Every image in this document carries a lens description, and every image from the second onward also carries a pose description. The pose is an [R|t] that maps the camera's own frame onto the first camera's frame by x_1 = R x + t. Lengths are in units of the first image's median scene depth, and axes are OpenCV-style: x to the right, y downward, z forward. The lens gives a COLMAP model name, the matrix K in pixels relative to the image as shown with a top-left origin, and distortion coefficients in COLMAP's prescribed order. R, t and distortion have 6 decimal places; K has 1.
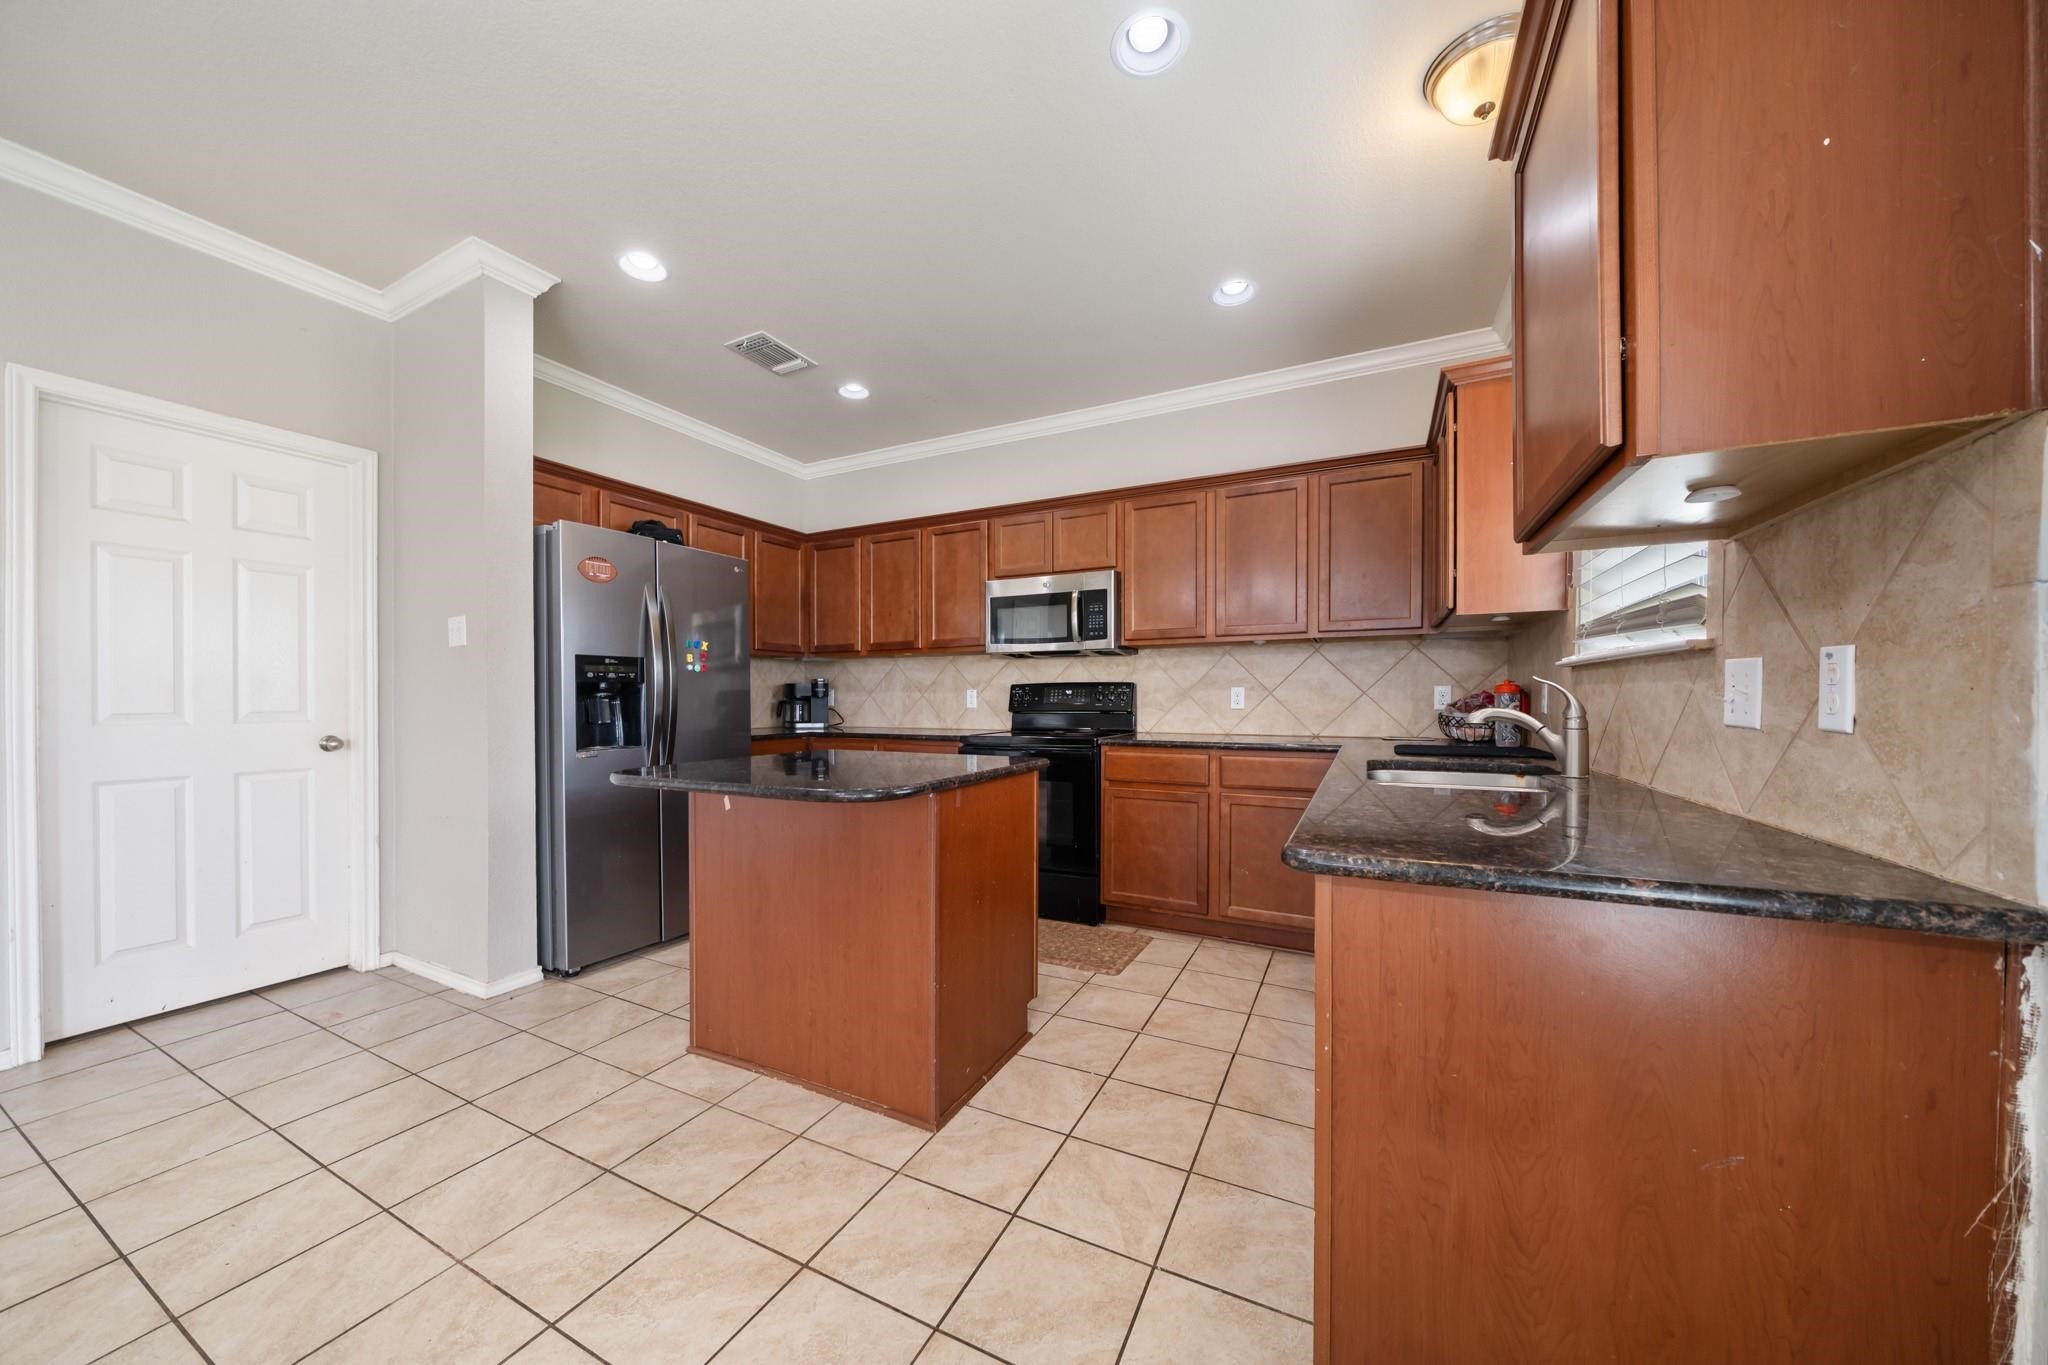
lens RADIAL K [[706.5, 0, 1013.8], [0, 706.5, 711.2], [0, 0, 1]] dist [-0.005672, 0.000179]
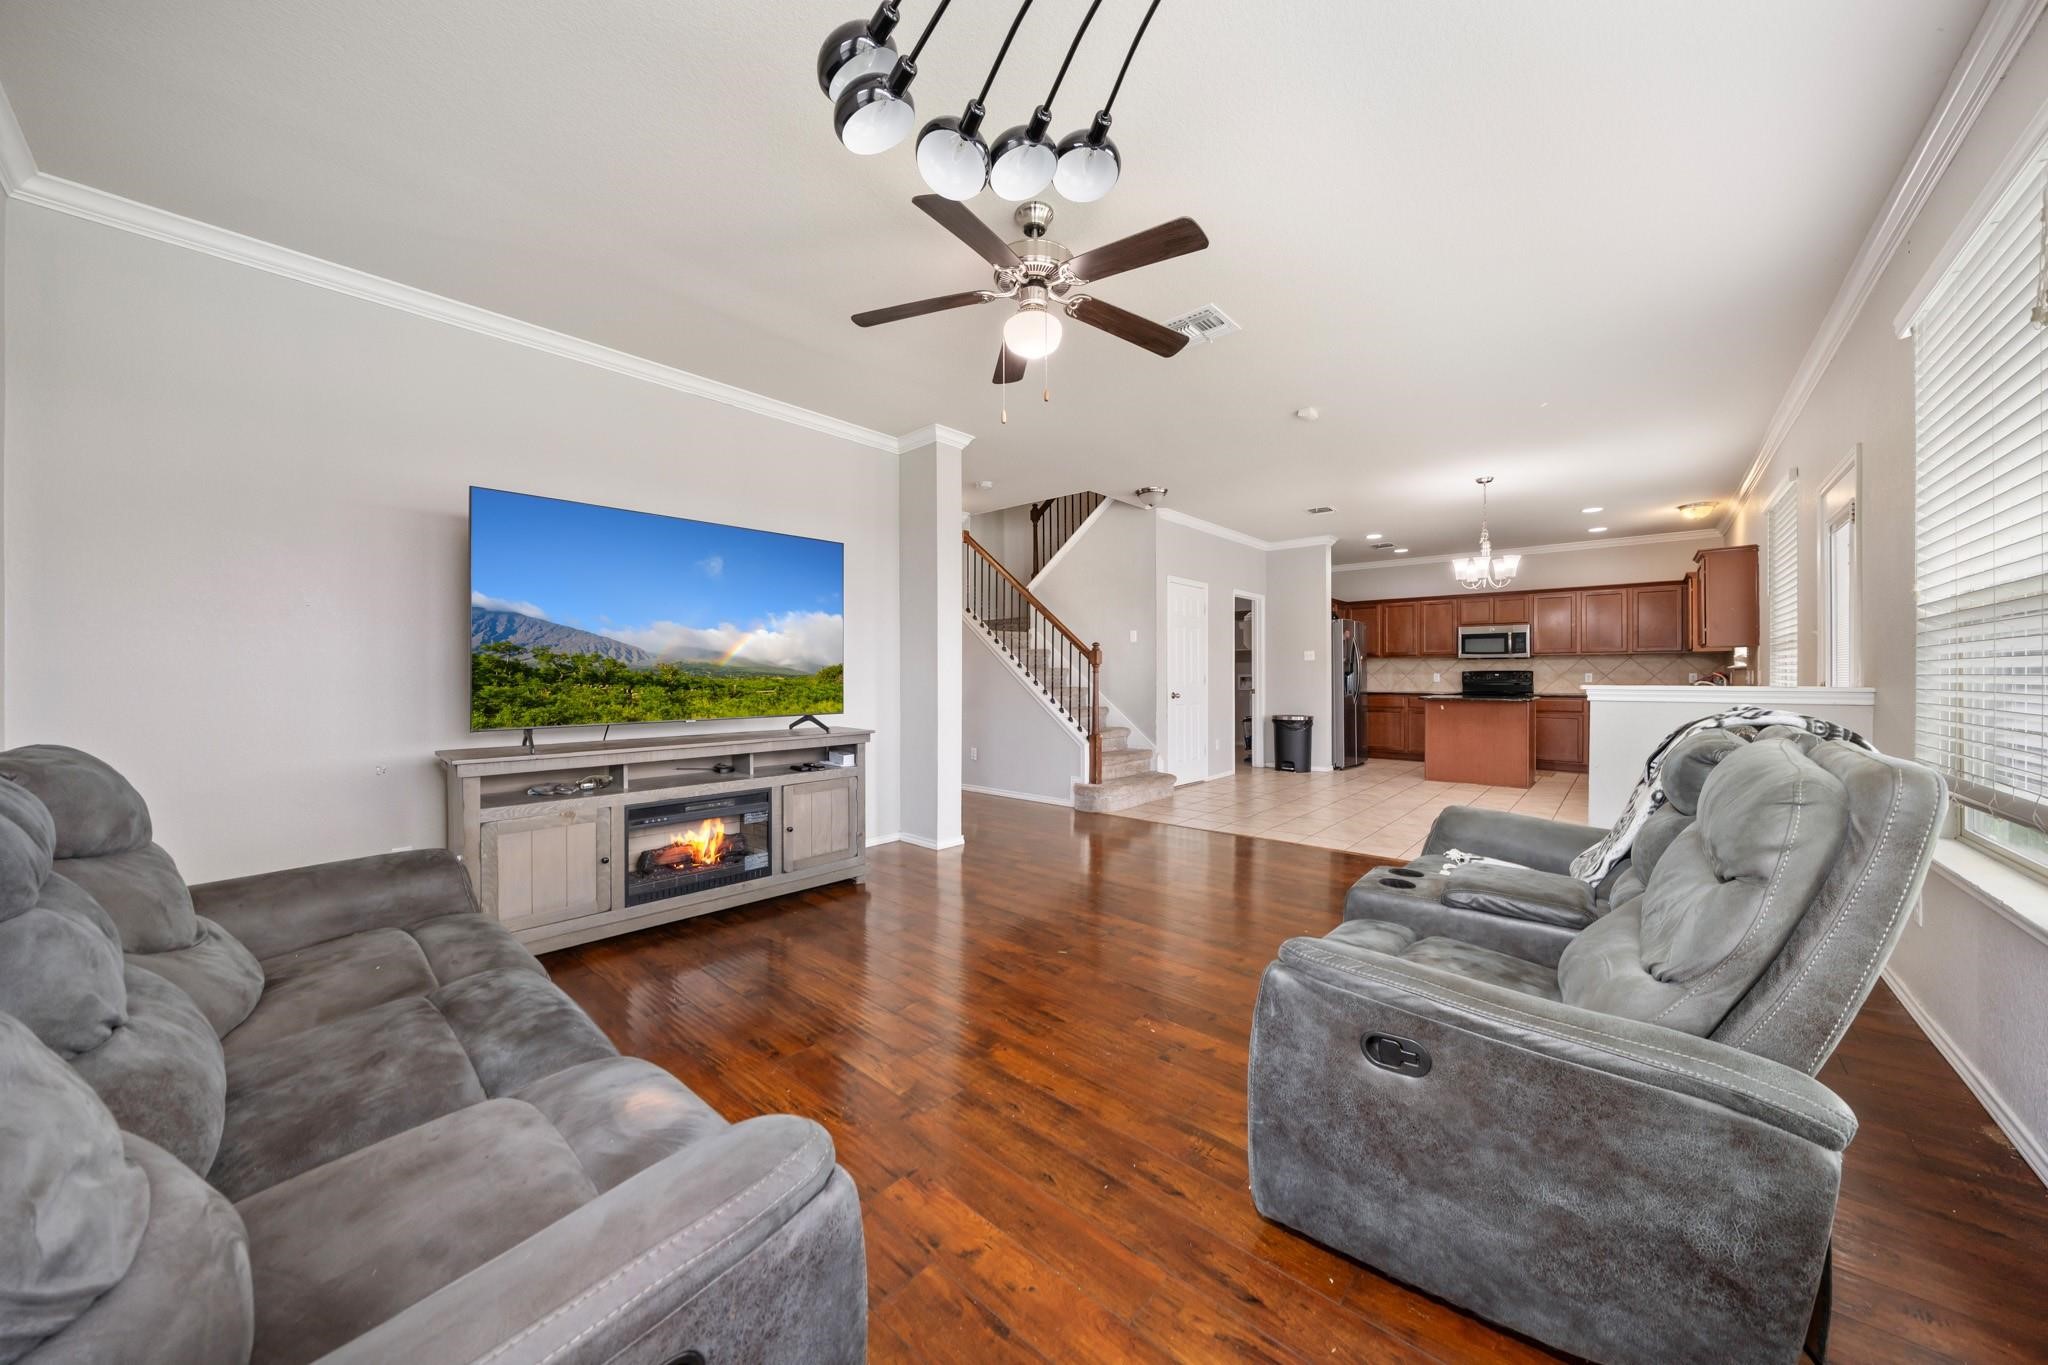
lens RADIAL K [[706.5, 0, 1026.4], [0, 706.5, 676.7], [0, 0, 1]] dist [-0.005672, 0.000179]
pose [[0.967825, 0.003027, -0.251605, -1.020733], [-0.007802, 0.999808, -0.017982, 0.038300], [0.251502, 0.019367, 0.967663, -1.953675]]
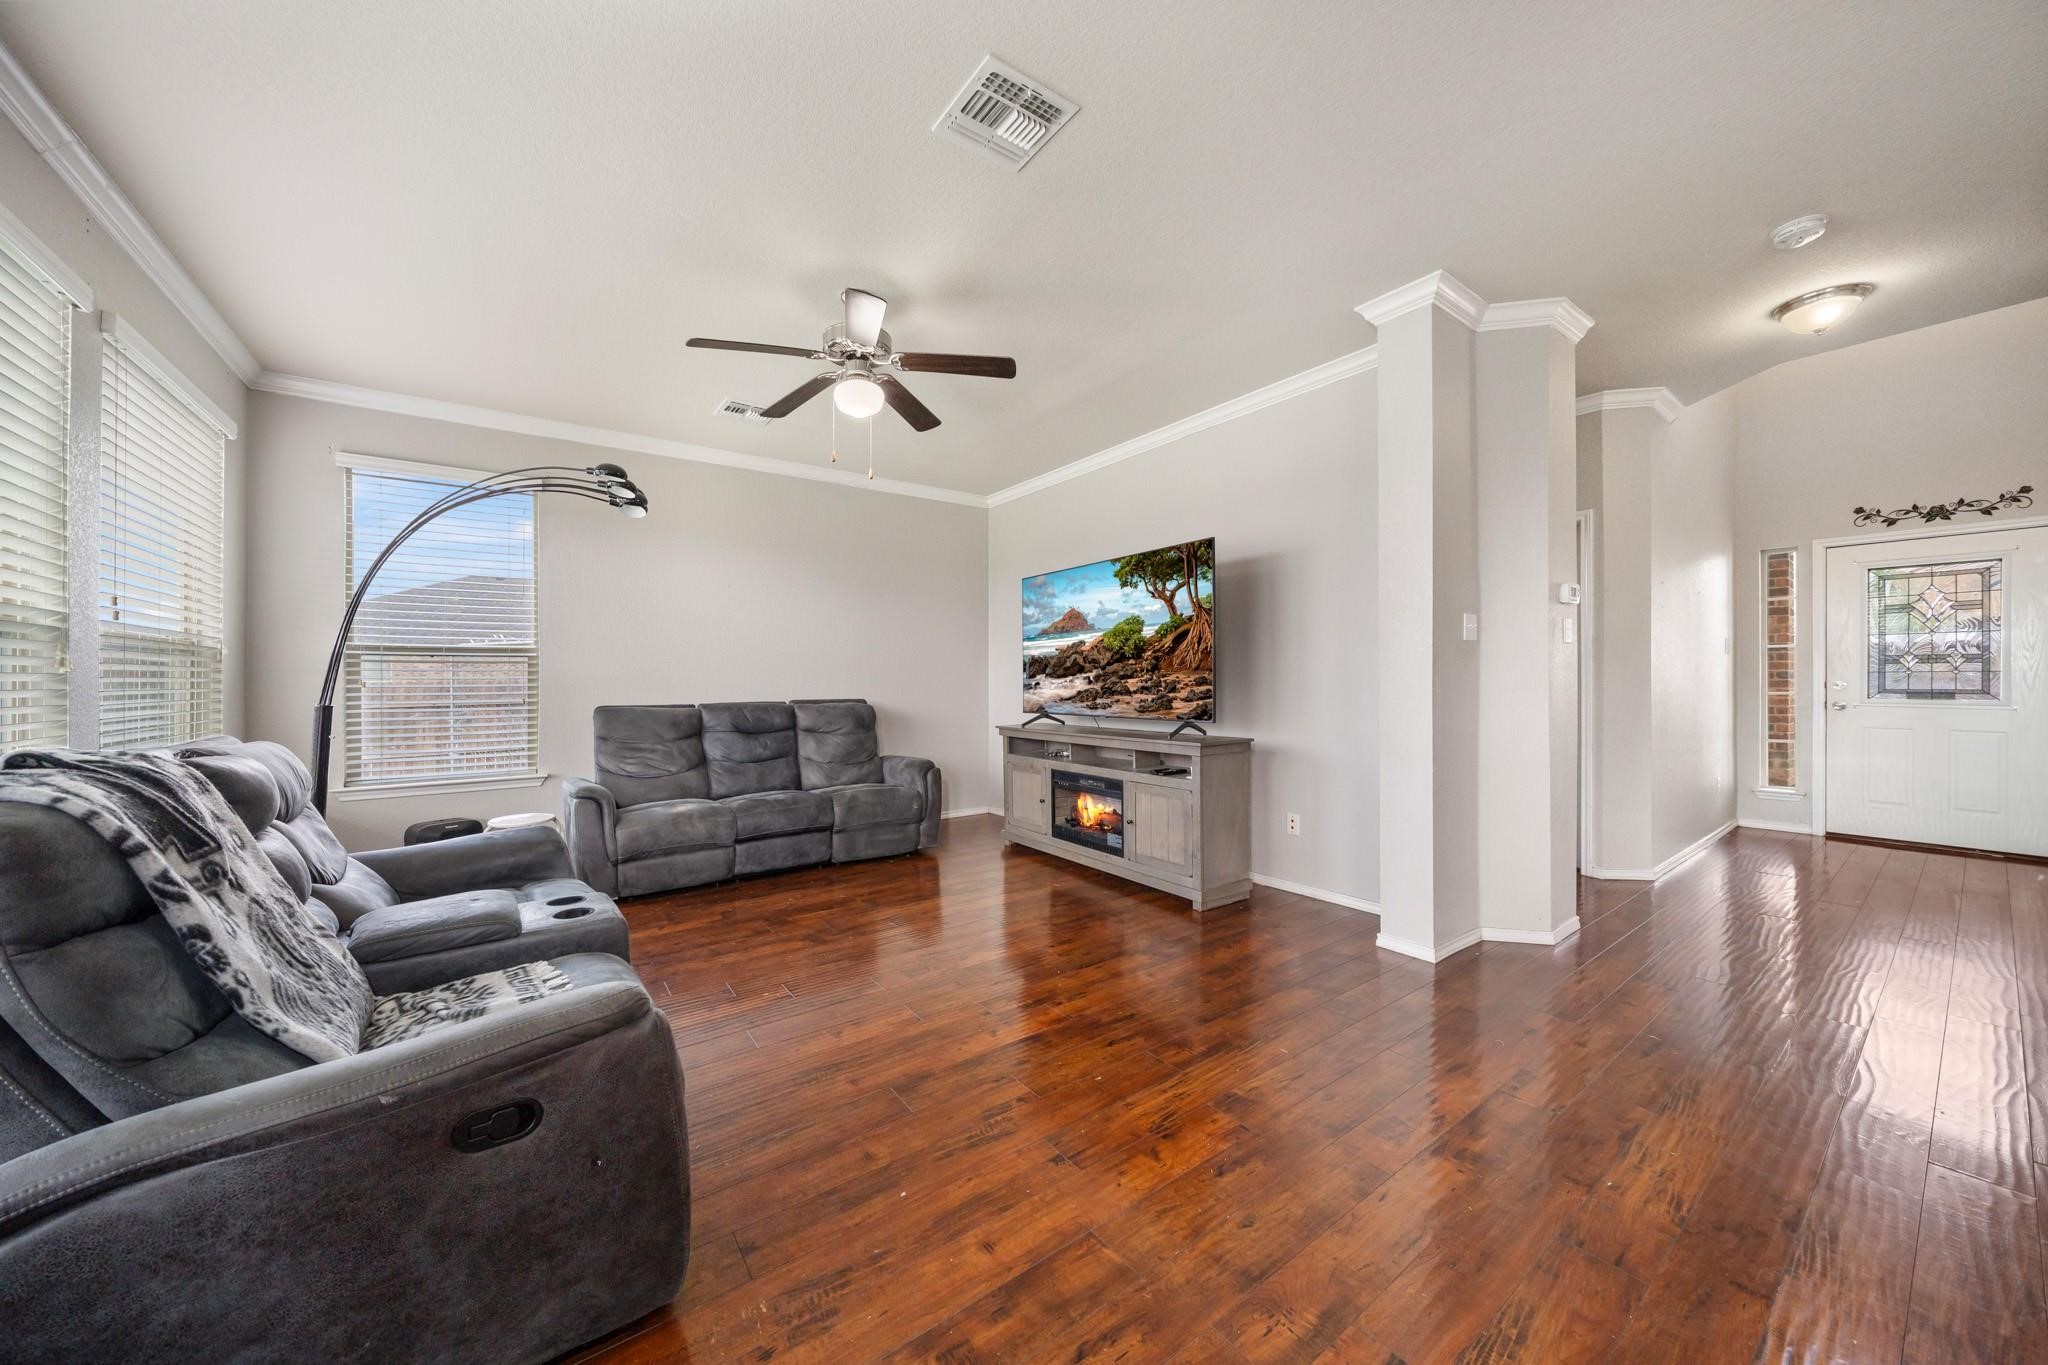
lens RADIAL K [[706.5, 0, 996.6], [0, 706.5, 676.0], [0, 0, 1]] dist [-0.005672, 0.000179]
pose [[-0.476928, 0.002396, -0.878939, -0.479074], [-0.010692, 0.999906, 0.008527, 0.000792], [0.878877, 0.013464, -0.476858, -0.599114]]
